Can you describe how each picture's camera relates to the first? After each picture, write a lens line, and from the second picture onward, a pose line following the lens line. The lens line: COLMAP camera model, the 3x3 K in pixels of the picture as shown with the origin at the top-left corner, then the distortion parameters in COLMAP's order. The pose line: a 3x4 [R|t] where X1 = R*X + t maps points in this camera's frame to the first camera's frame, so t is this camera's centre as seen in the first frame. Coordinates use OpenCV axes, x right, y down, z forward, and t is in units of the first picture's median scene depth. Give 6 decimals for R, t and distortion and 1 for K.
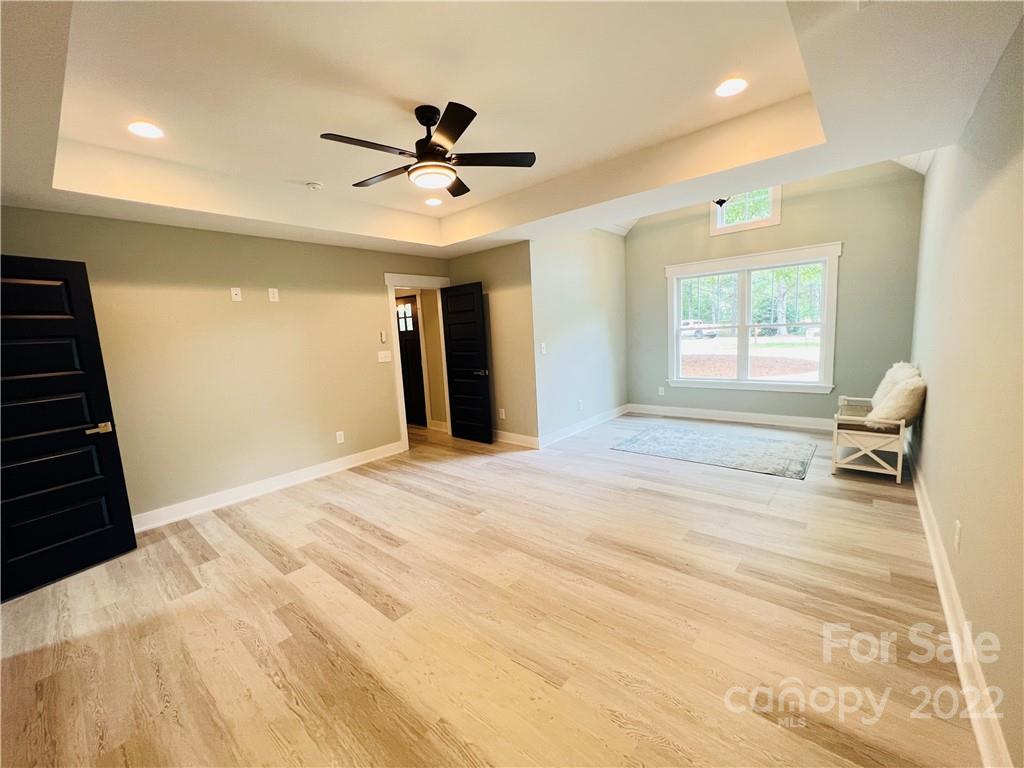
lens RADIAL K [[411.5, 0, 508.3], [0, 411.5, 384.3], [0, 0, 1]] dist [-0.002536, 0.000552]
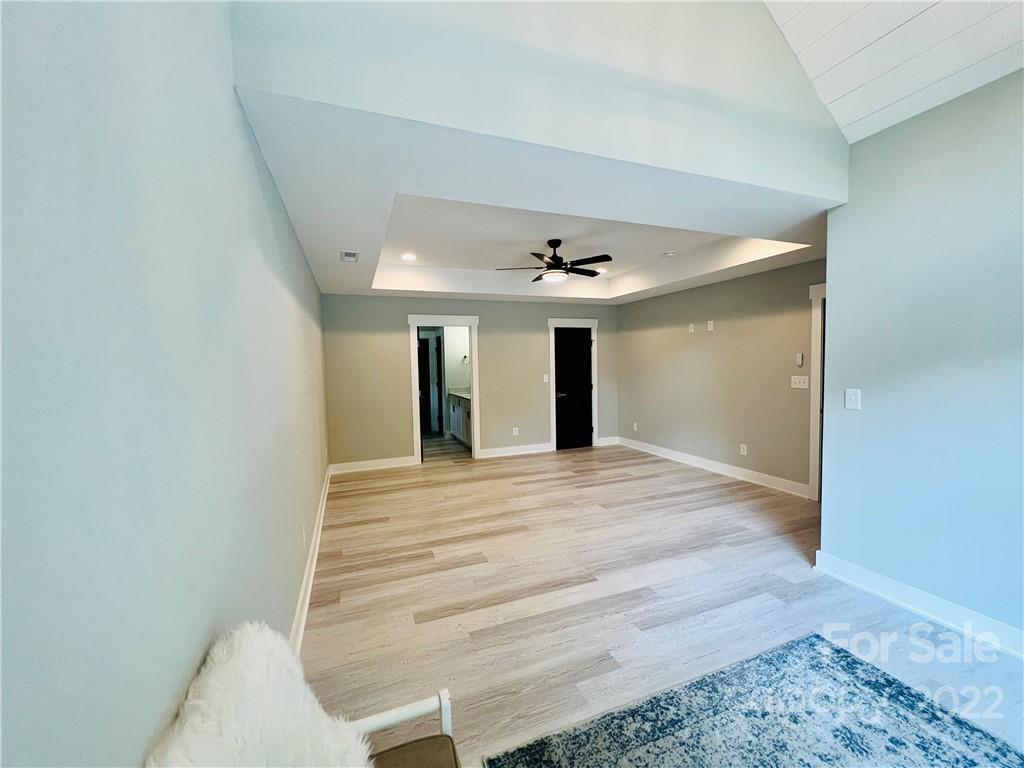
lens RADIAL K [[411.5, 0, 508.3], [0, 411.5, 384.3], [0, 0, 1]] dist [-0.002536, 0.000552]
pose [[-0.466669, 0.111176, -0.877416, 1.052550], [-0.071505, 0.984078, 0.162722, -0.224666], [0.881537, 0.138677, -0.451289, 1.179427]]
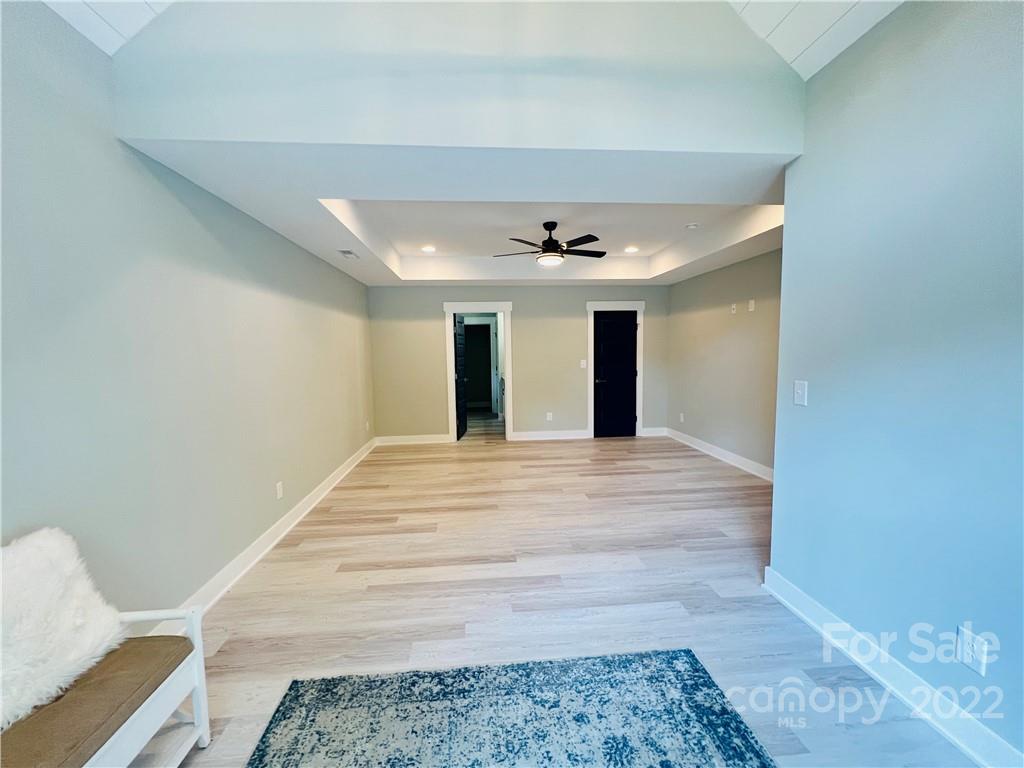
lens RADIAL K [[411.5, 0, 508.3], [0, 411.5, 384.3], [0, 0, 1]] dist [-0.002536, 0.000552]
pose [[-0.696111, 0.127761, -0.706475, 0.859493], [-0.039795, 0.975659, 0.215652, -0.251024], [0.716831, 0.178232, -0.674082, 1.494588]]
